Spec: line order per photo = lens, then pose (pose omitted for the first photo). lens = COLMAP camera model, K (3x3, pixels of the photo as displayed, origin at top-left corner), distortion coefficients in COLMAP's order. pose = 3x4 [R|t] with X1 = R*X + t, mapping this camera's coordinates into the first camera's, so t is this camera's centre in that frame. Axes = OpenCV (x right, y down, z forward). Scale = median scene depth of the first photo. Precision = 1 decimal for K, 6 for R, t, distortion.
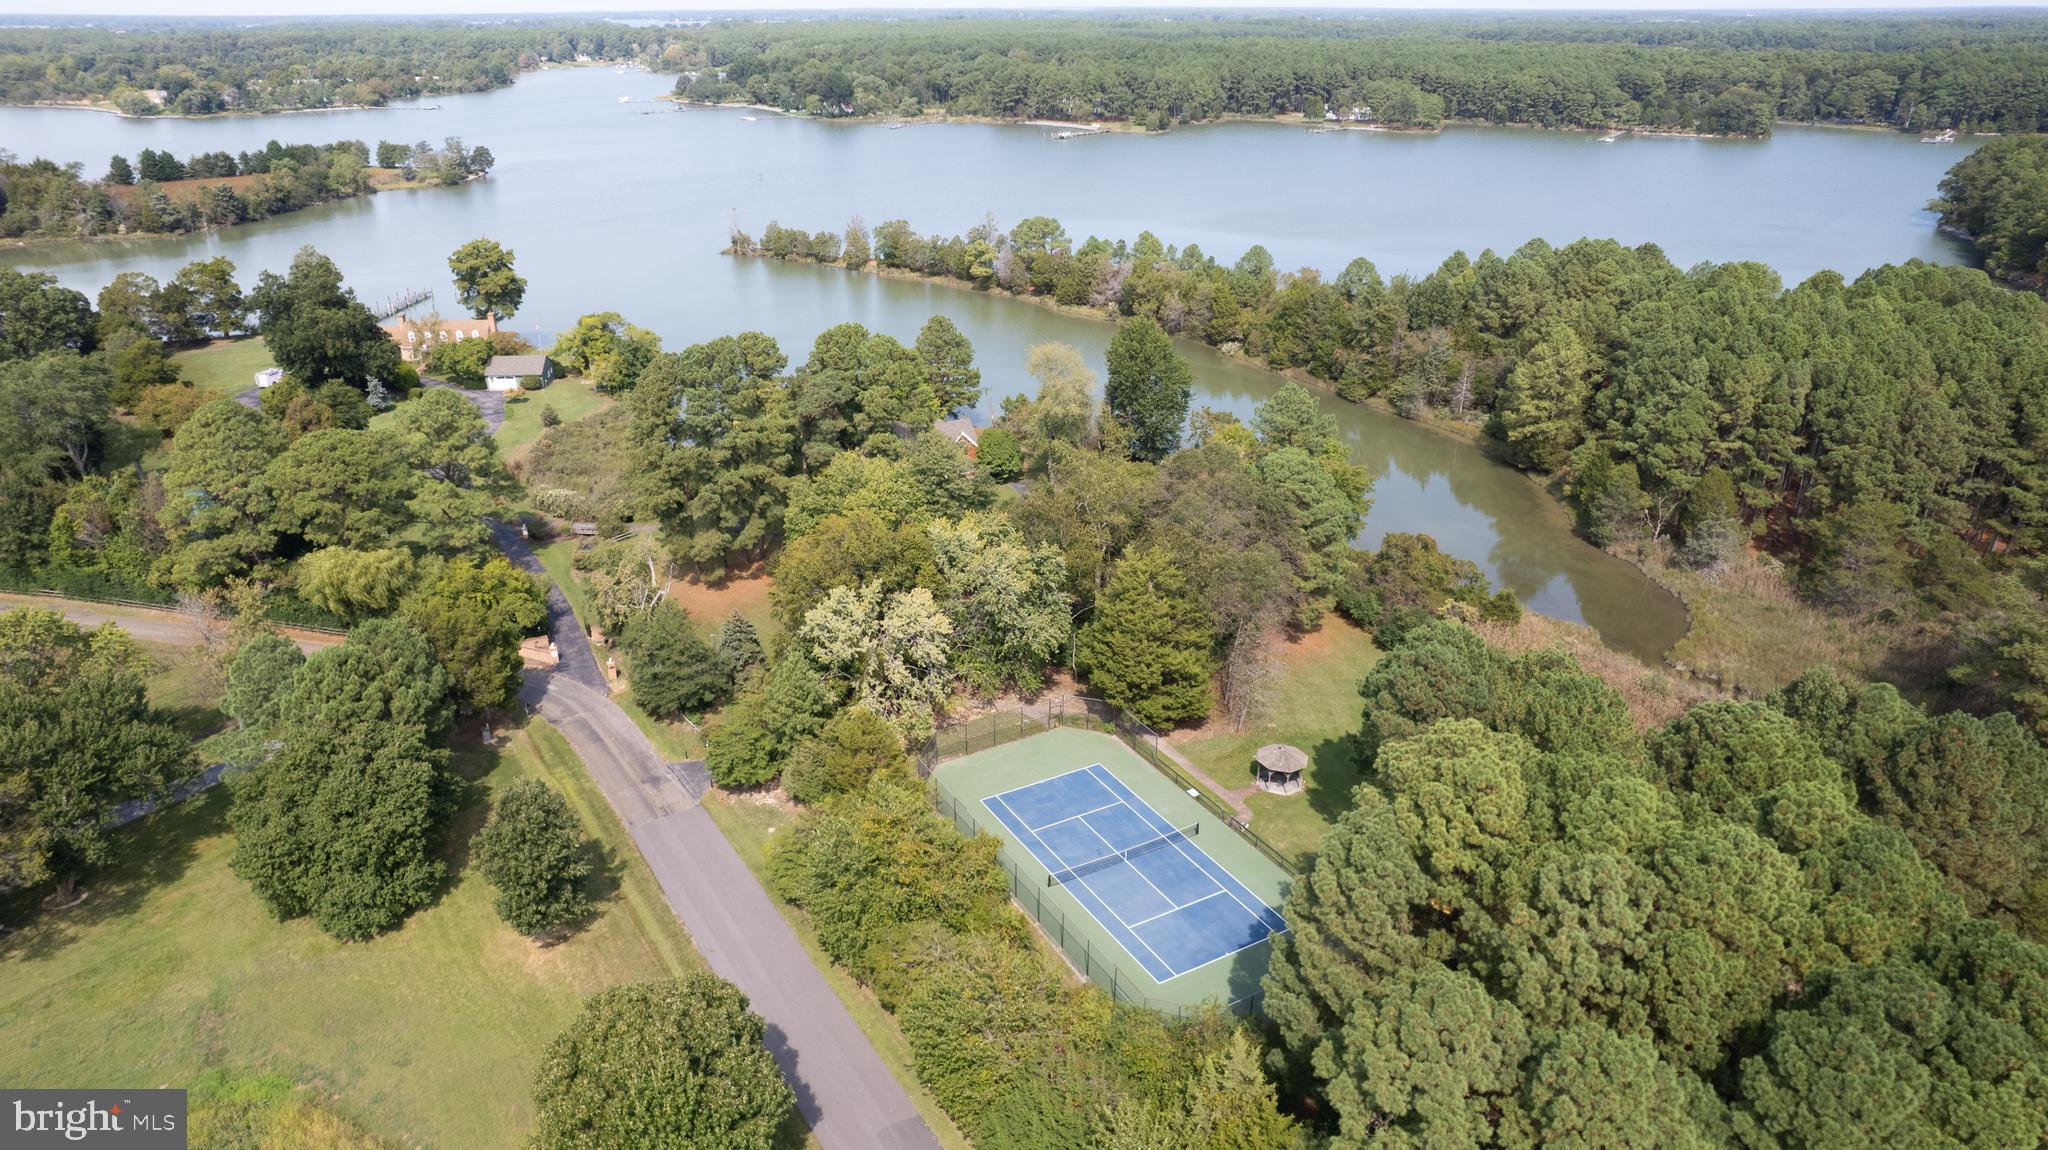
lens RADIAL K [[1307.4, 0, 1024.4], [0, 1307.4, 583.9], [0, 0, 1]] dist [-0.046652, 0.028242]
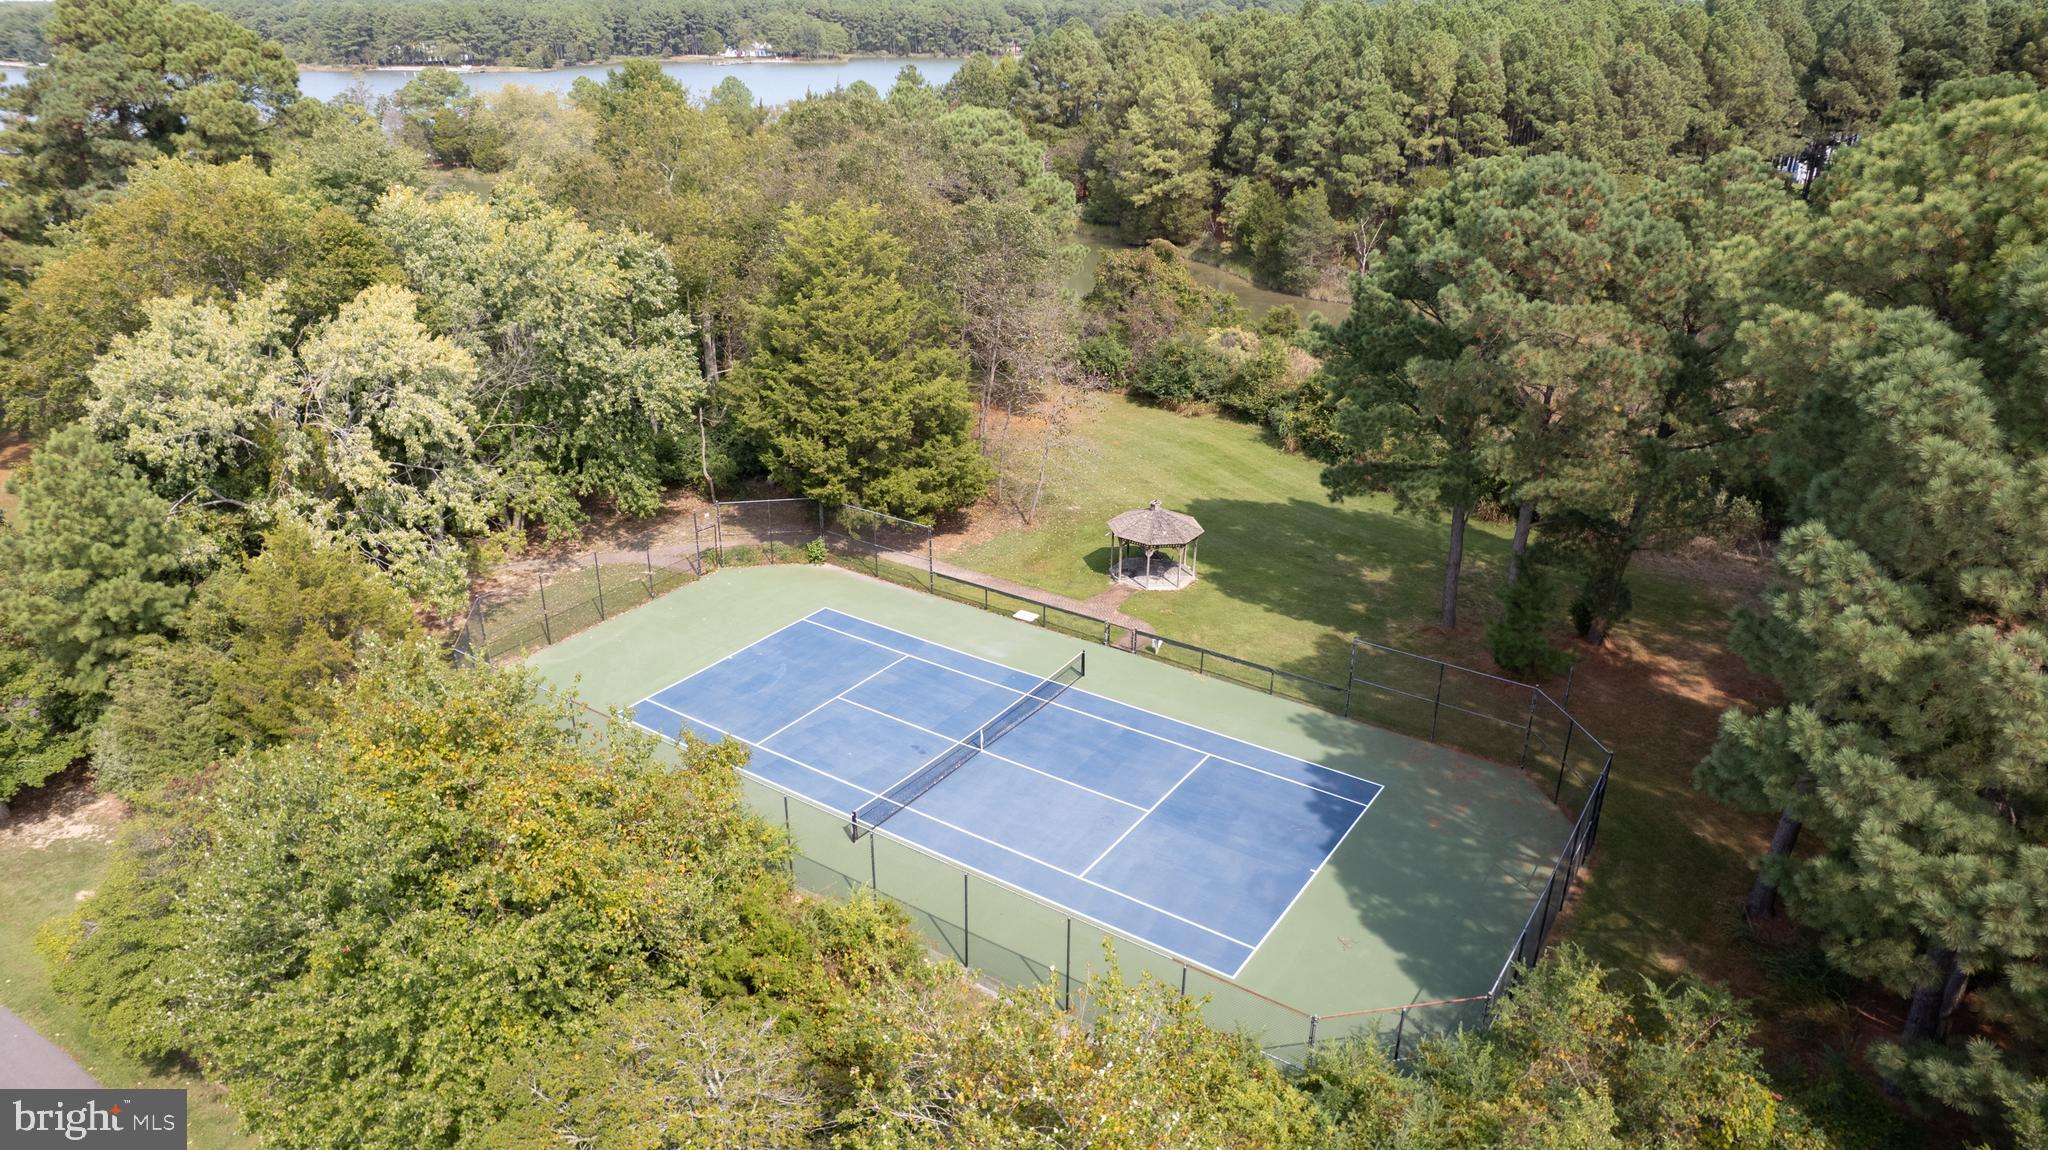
lens RADIAL K [[1307.4, 0, 1024.4], [0, 1307.4, 583.9], [0, 0, 1]] dist [-0.046652, 0.028242]
pose [[0.901320, -0.175076, 0.396196, -0.051145], [0.174269, 0.983951, 0.038349, 0.085526], [-0.396552, 0.034480, 0.917365, 0.350064]]
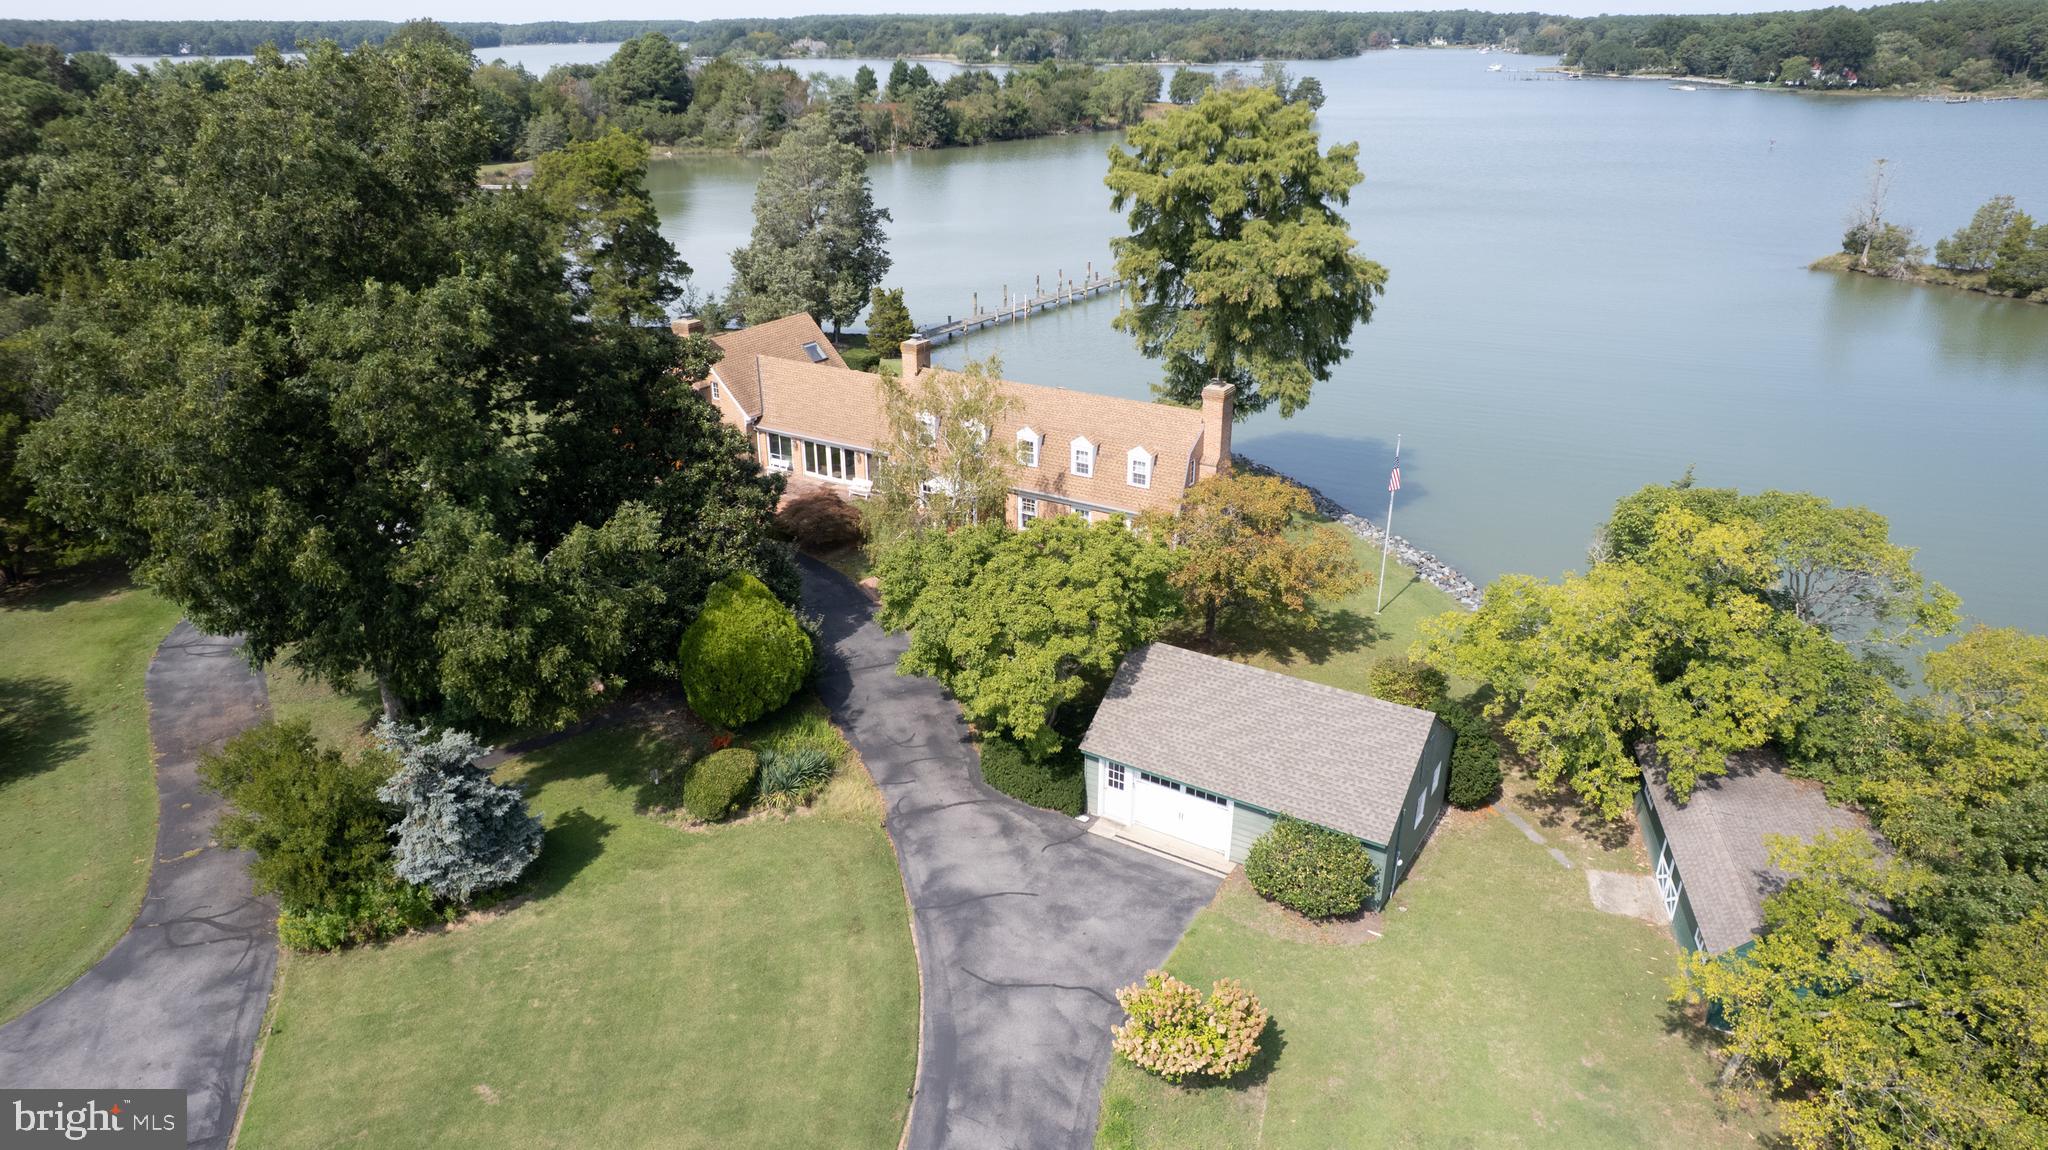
lens RADIAL K [[1307.4, 0, 1024.4], [0, 1307.4, 583.9], [0, 0, 1]] dist [-0.046652, 0.028242]
pose [[0.834090, 0.221247, -0.505315, -0.474542], [-0.226232, 0.972661, 0.052443, -0.271943], [0.503103, 0.070577, 0.861340, 1.184611]]
